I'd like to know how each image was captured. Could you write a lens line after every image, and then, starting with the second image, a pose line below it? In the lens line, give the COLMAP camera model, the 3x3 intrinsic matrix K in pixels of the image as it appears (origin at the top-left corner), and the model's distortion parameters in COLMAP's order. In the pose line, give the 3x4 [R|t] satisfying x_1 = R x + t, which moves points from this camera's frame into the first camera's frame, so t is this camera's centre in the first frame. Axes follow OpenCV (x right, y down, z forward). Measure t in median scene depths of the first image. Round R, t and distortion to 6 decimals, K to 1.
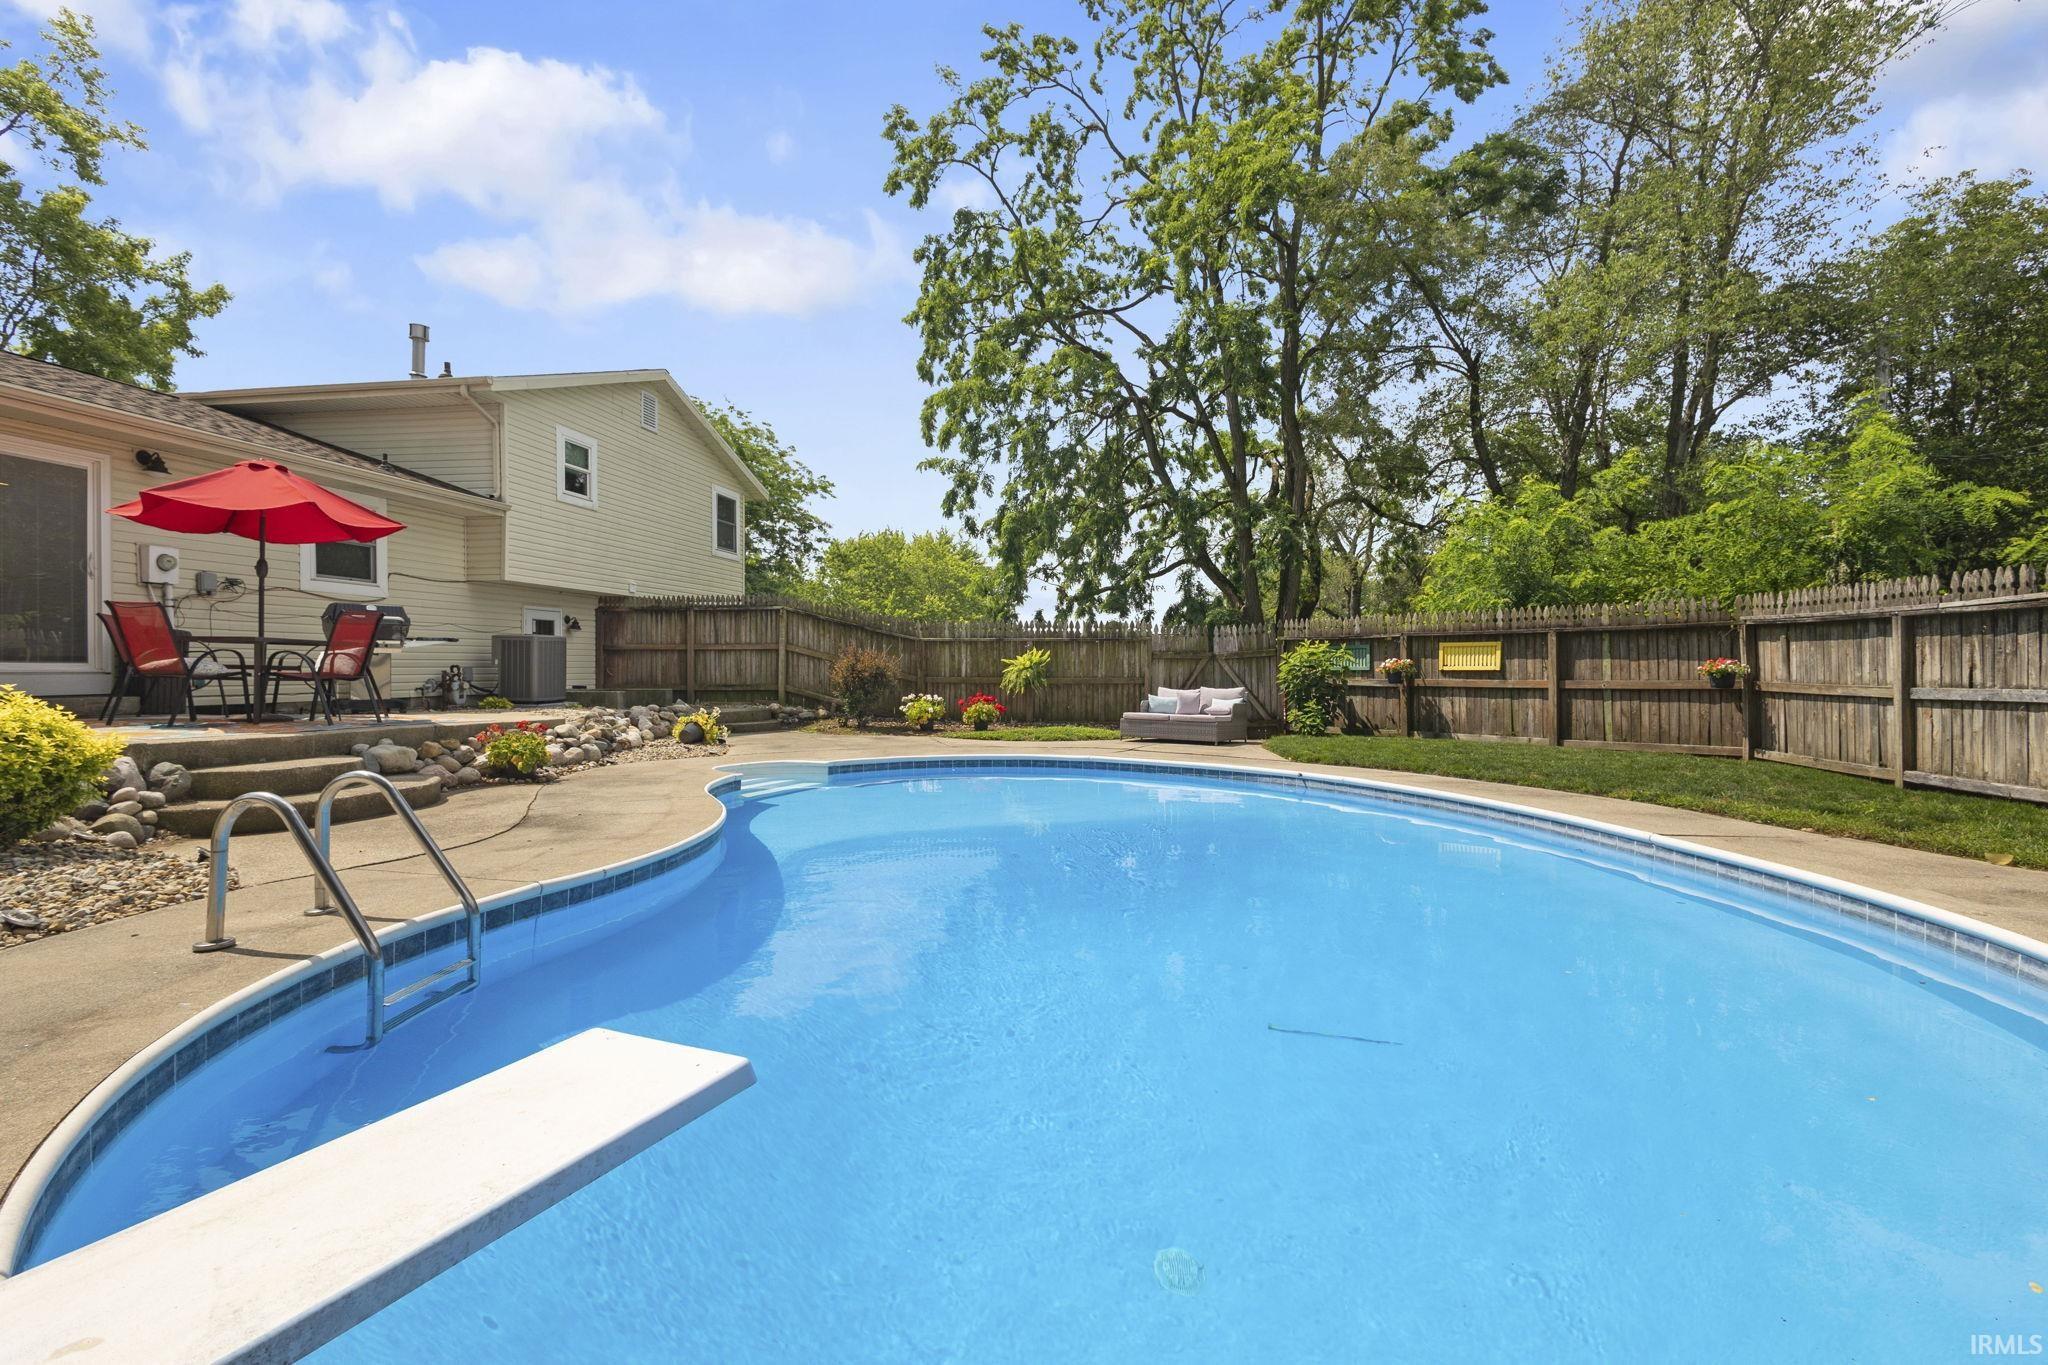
lens RADIAL K [[956.4, 0, 1025.0], [0, 956.4, 676.1], [0, 0, 1]] dist [0.008784, -0.000811]
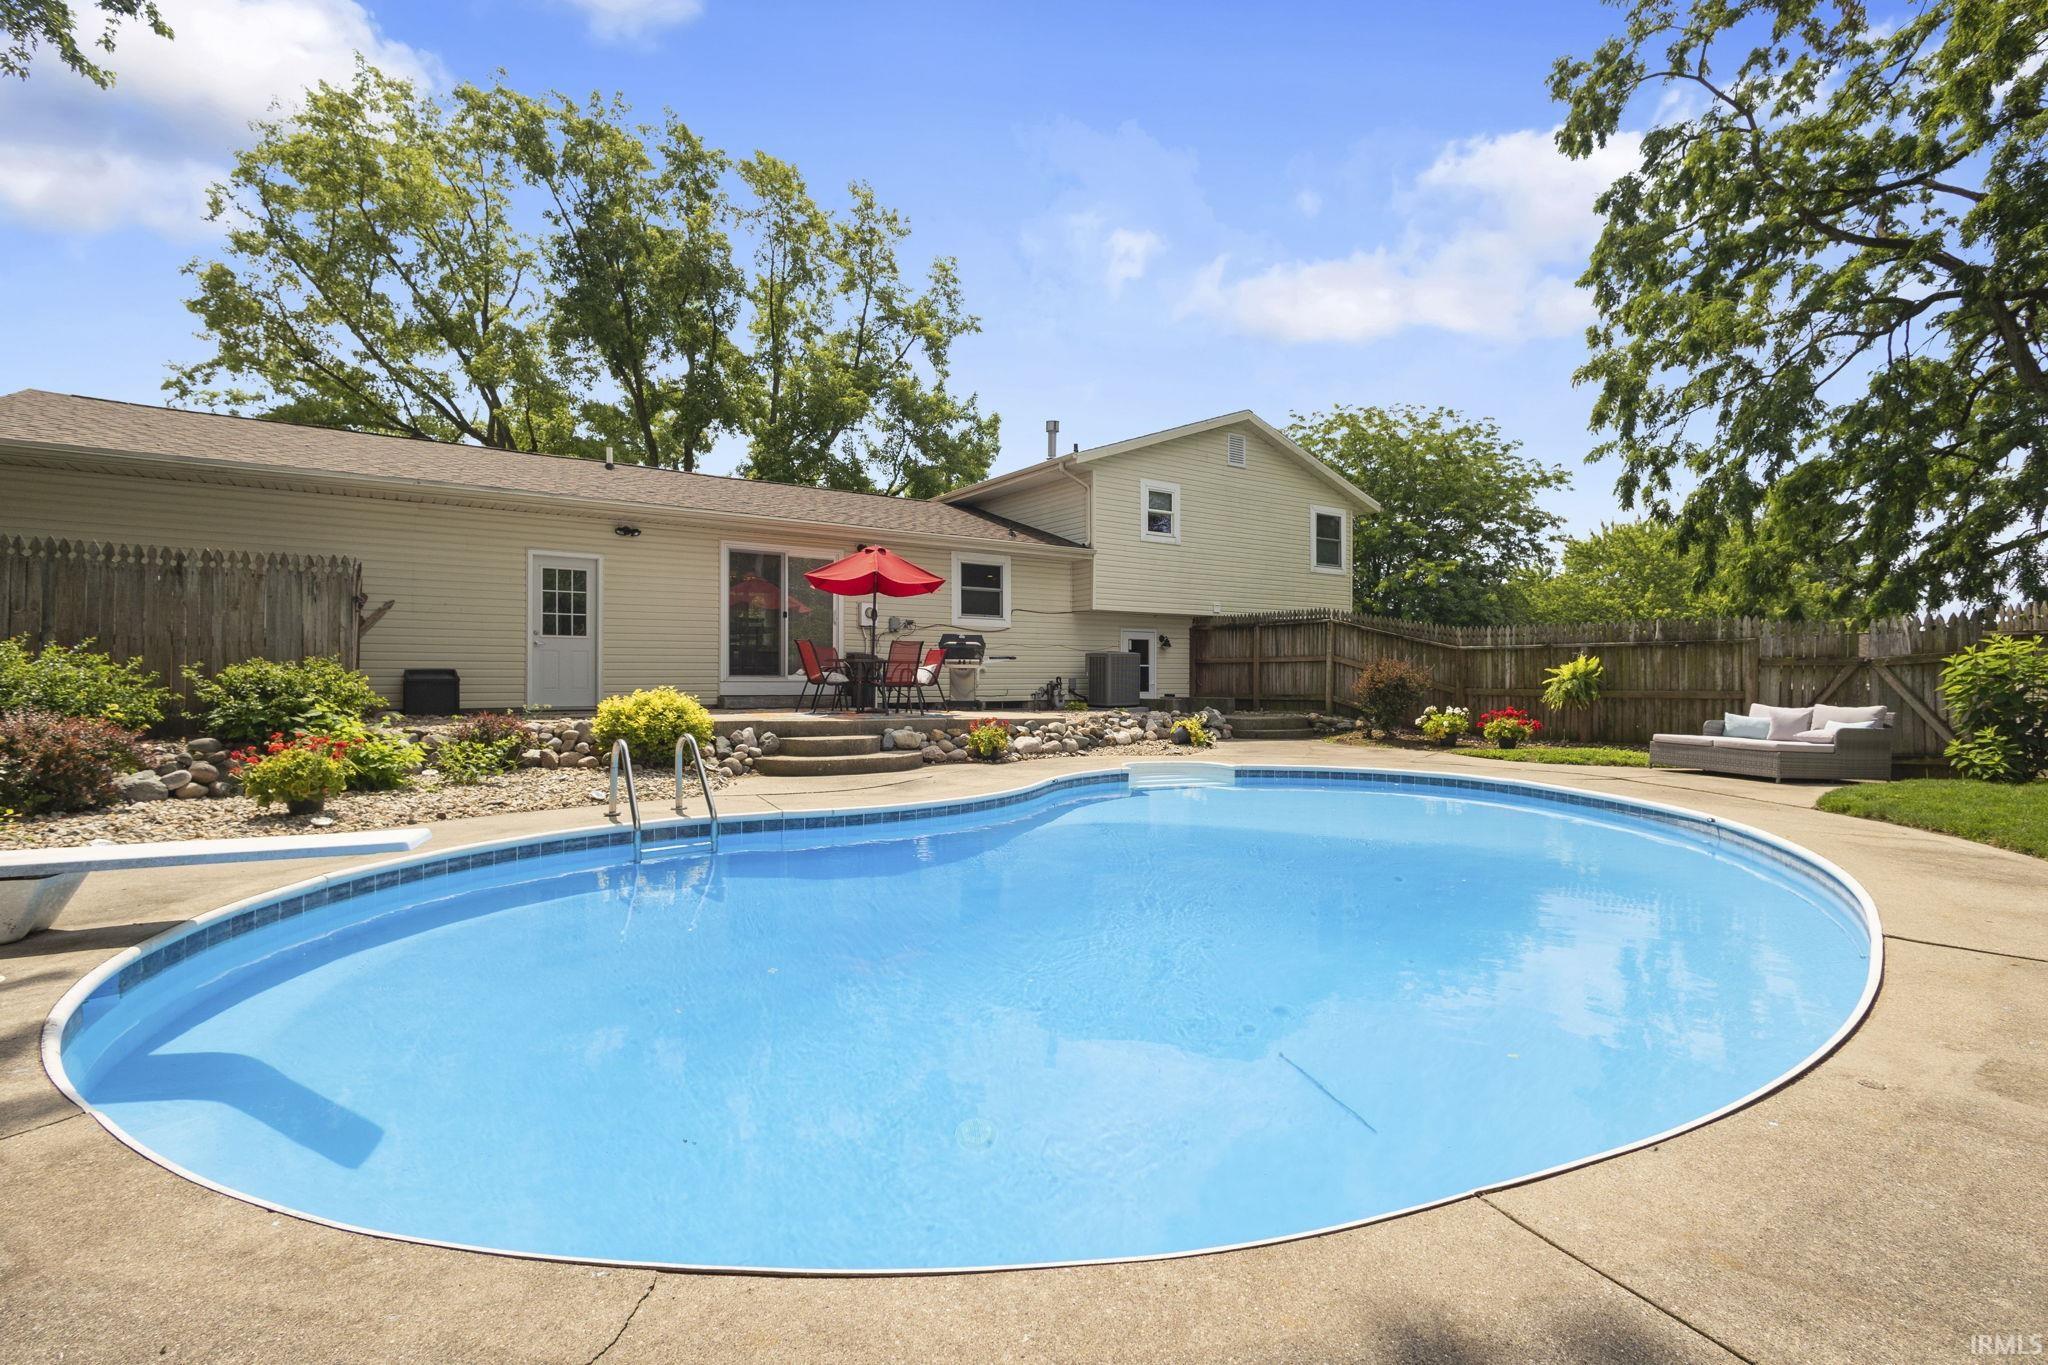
lens RADIAL K [[956.4, 0, 1025.0], [0, 956.4, 676.1], [0, 0, 1]] dist [0.008784, -0.000811]
pose [[0.697215, -0.002501, -0.716857, 0.278463], [-0.006941, 0.999924, -0.010238, 0.001258], [0.716828, 0.012114, 0.697145, 0.052316]]
